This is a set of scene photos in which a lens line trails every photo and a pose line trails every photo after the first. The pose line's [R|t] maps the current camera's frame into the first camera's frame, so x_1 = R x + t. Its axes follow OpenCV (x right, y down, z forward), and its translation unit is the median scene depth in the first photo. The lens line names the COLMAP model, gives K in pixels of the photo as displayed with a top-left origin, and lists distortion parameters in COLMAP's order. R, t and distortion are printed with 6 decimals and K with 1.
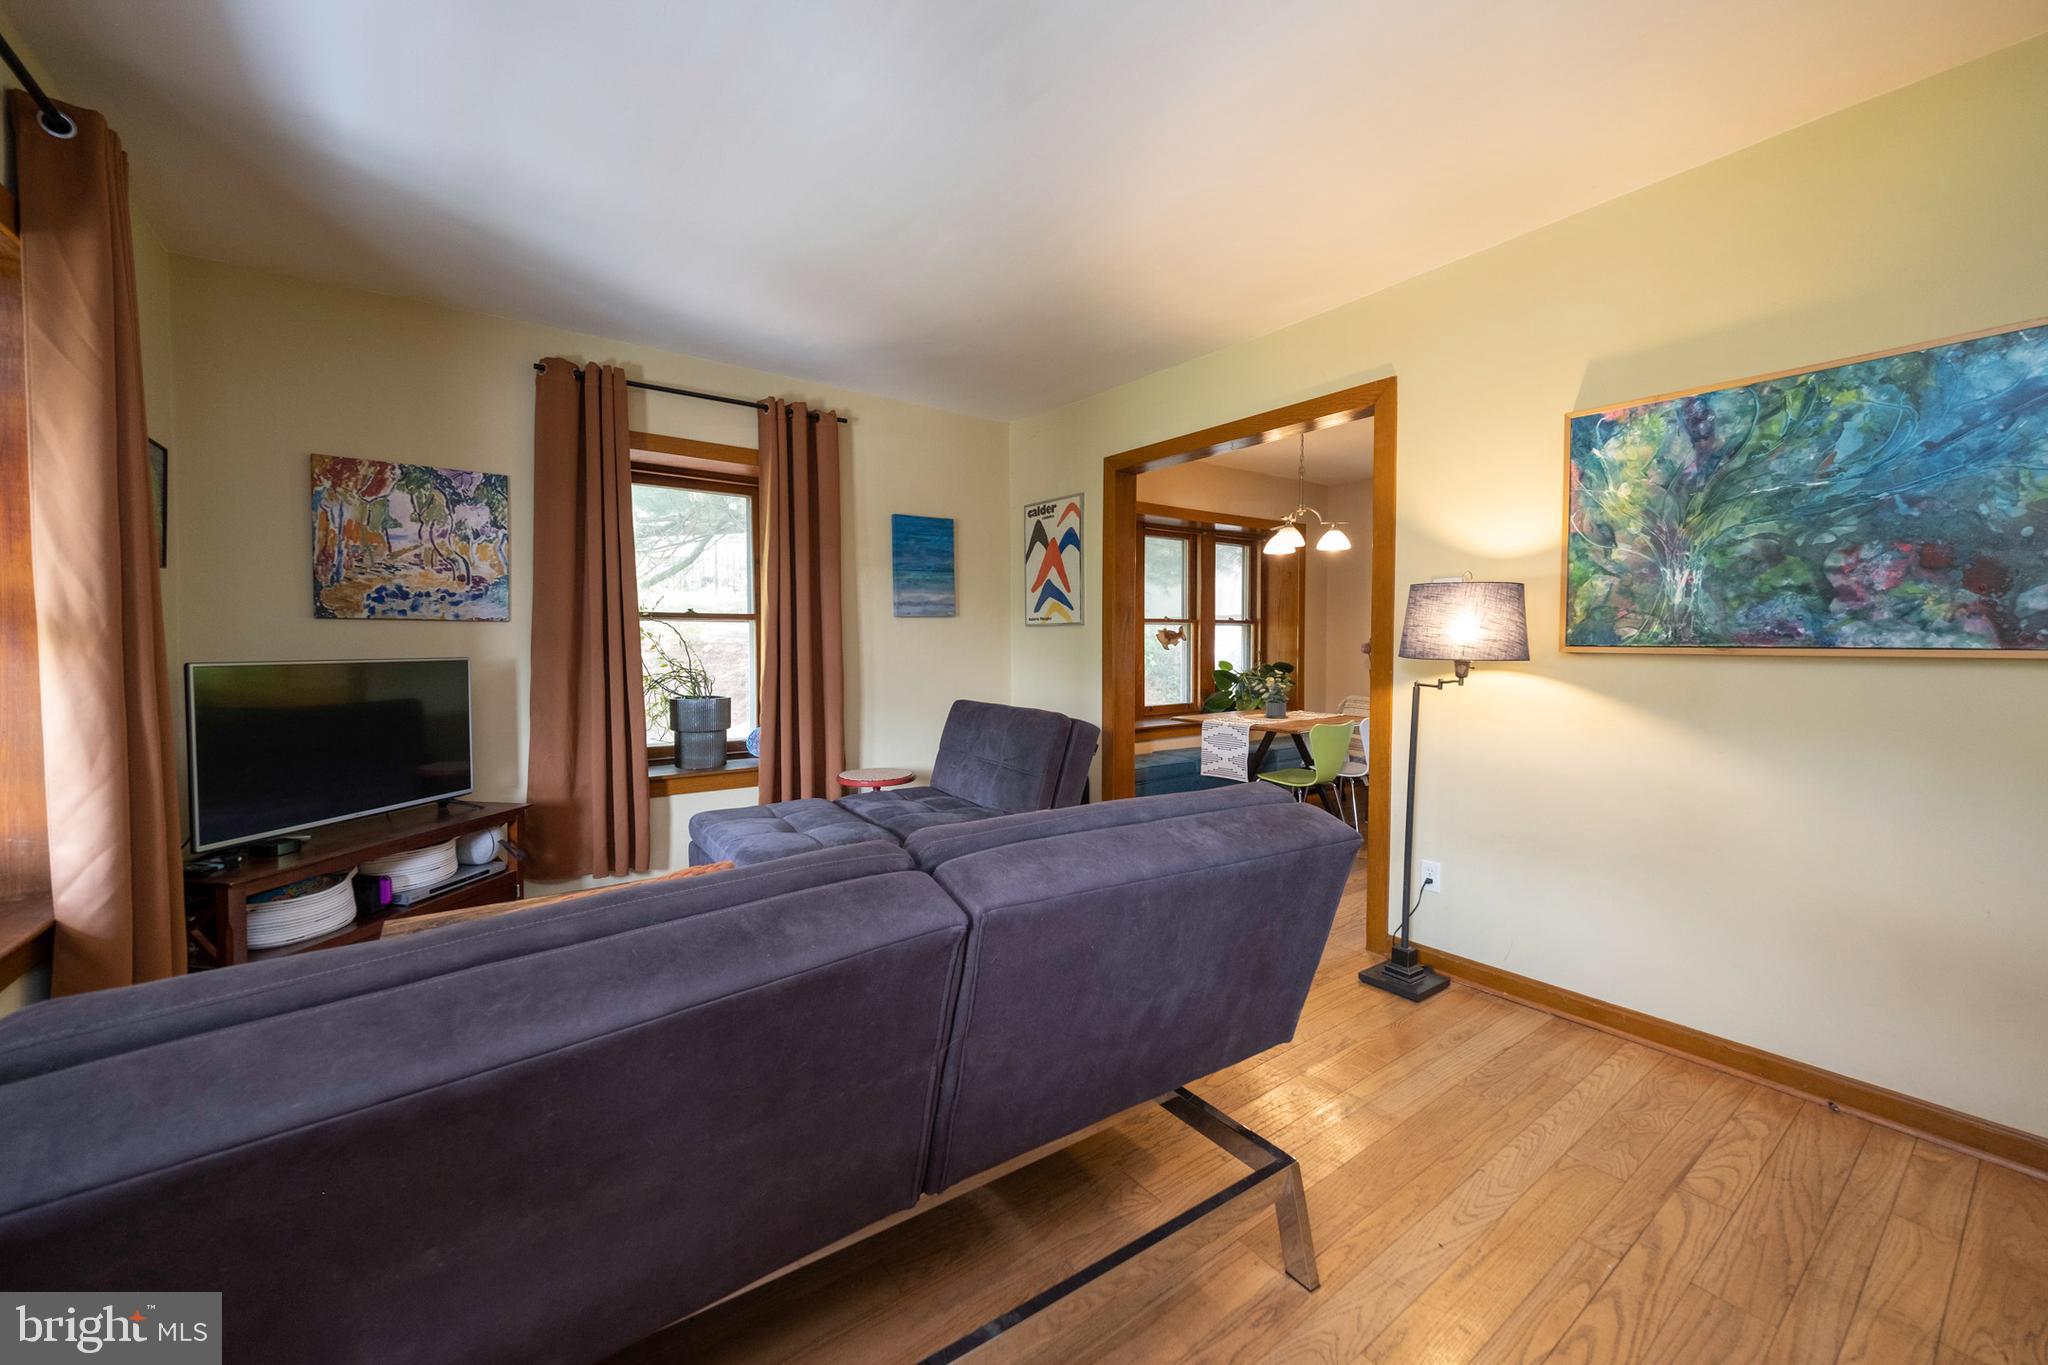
lens RADIAL K [[780.1, 0, 1017.4], [0, 780.1, 668.6], [0, 0, 1]] dist [-0.000312, -0.000038]
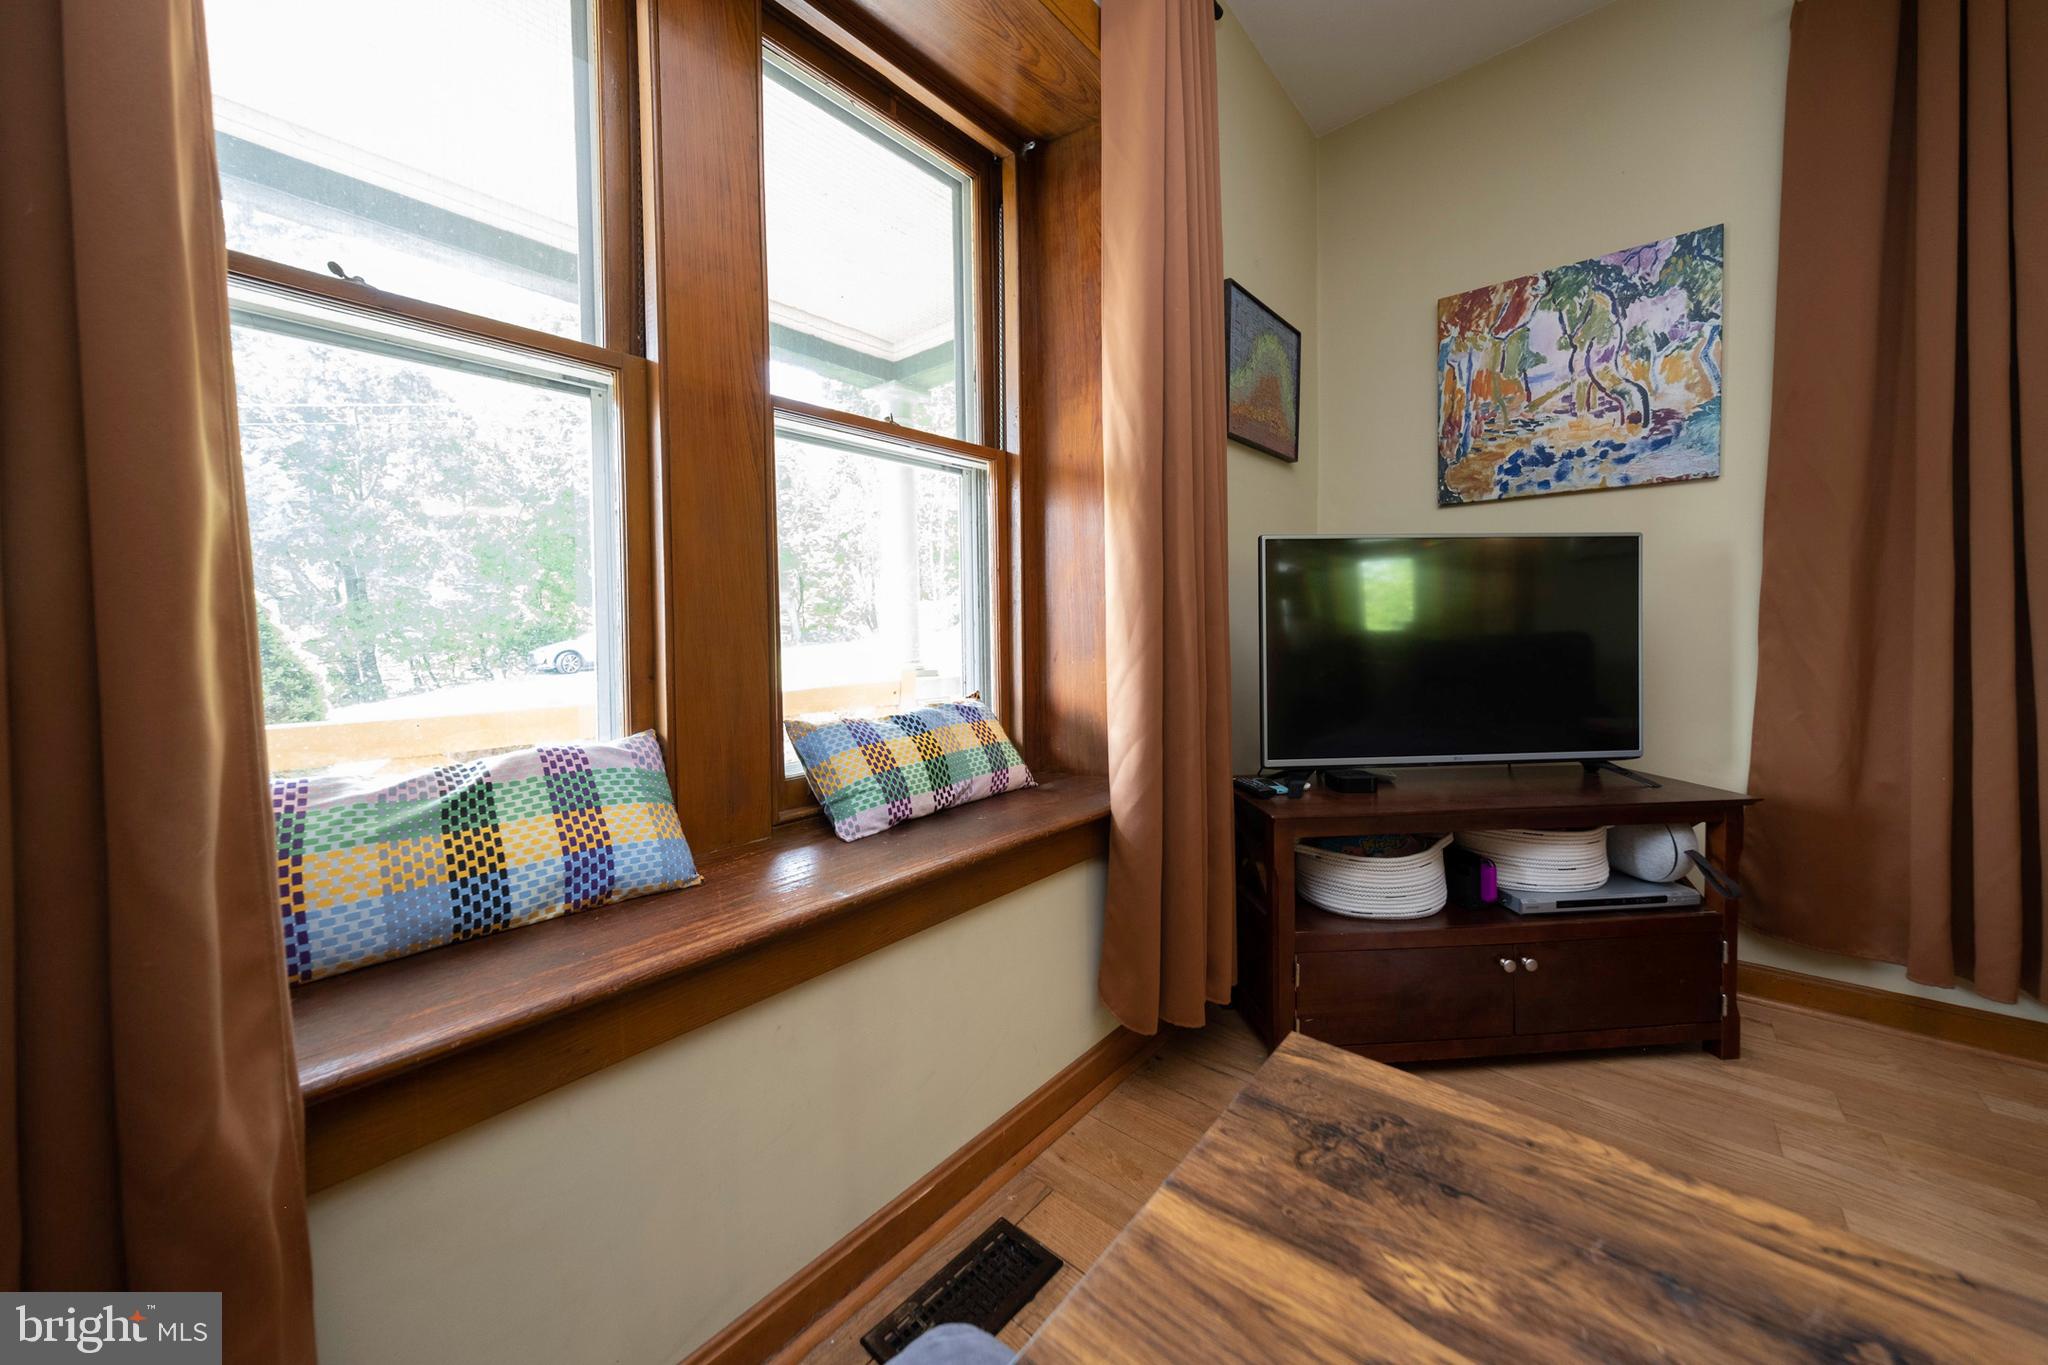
lens RADIAL K [[731.2, 0, 1021.4], [0, 731.2, 638.5], [0, 0, 1]] dist [0.000984, 0.000023]
pose [[0.224803, 0.014476, -0.974297, -0.244728], [-0.015059, 0.999822, 0.011381, 0.064514], [0.974288, 0.012113, 0.224981, 0.385823]]
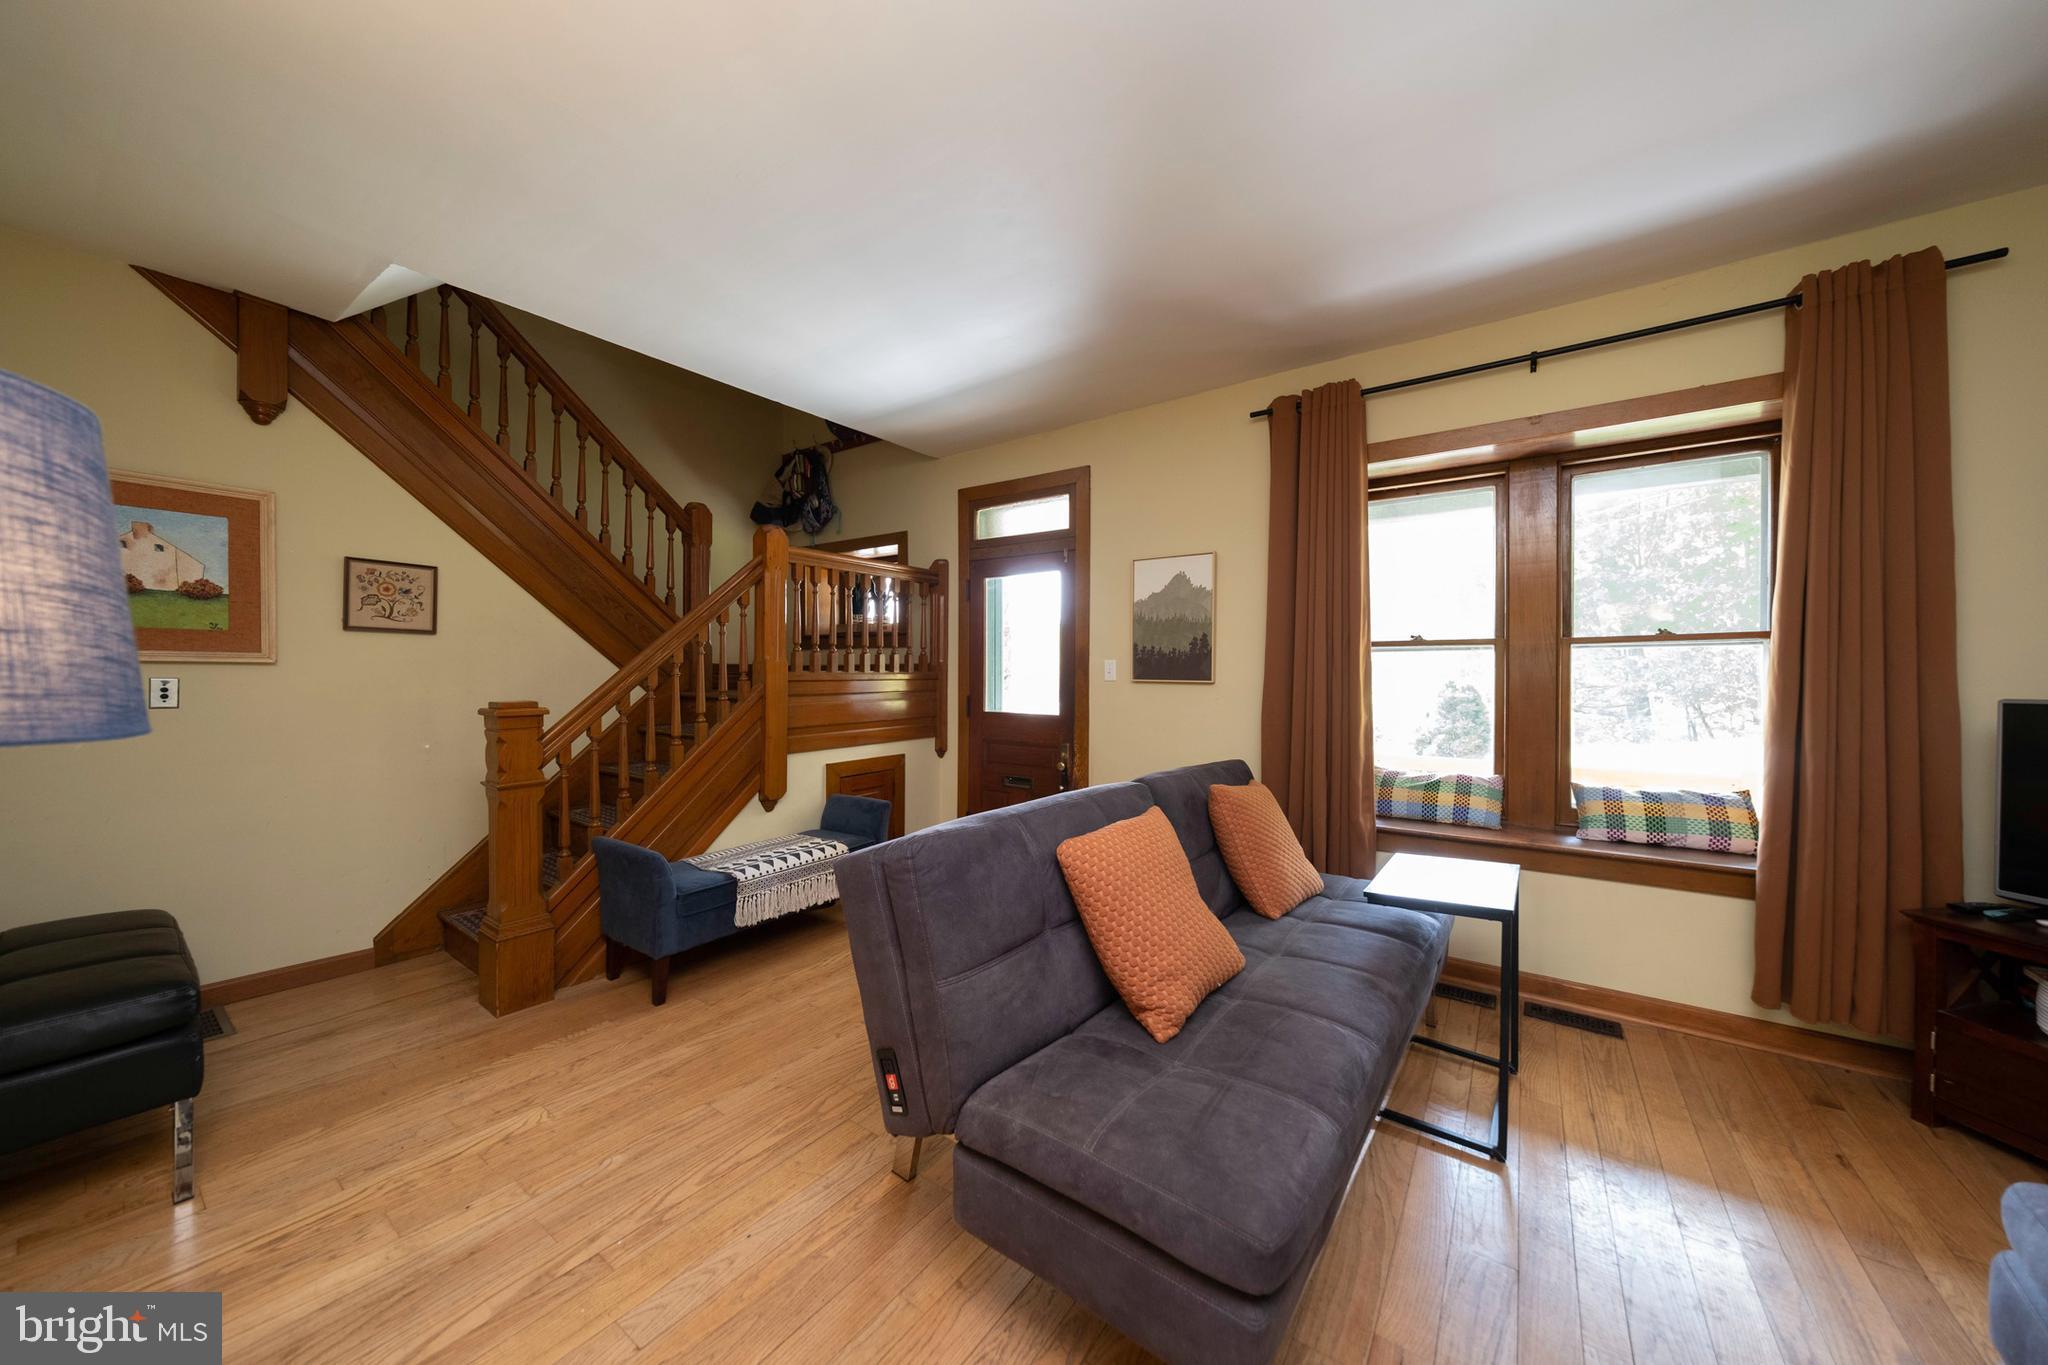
lens RADIAL K [[692.8, 0, 1024.0], [0, 692.8, 682.5], [0, 0, 1]] dist [-0.000522, 0.000131]
pose [[-0.948746, -0.000573, -0.316040, 0.249283], [-0.013212, 0.999196, 0.037848, -0.031108], [0.315764, 0.040084, -0.947991, 0.950412]]
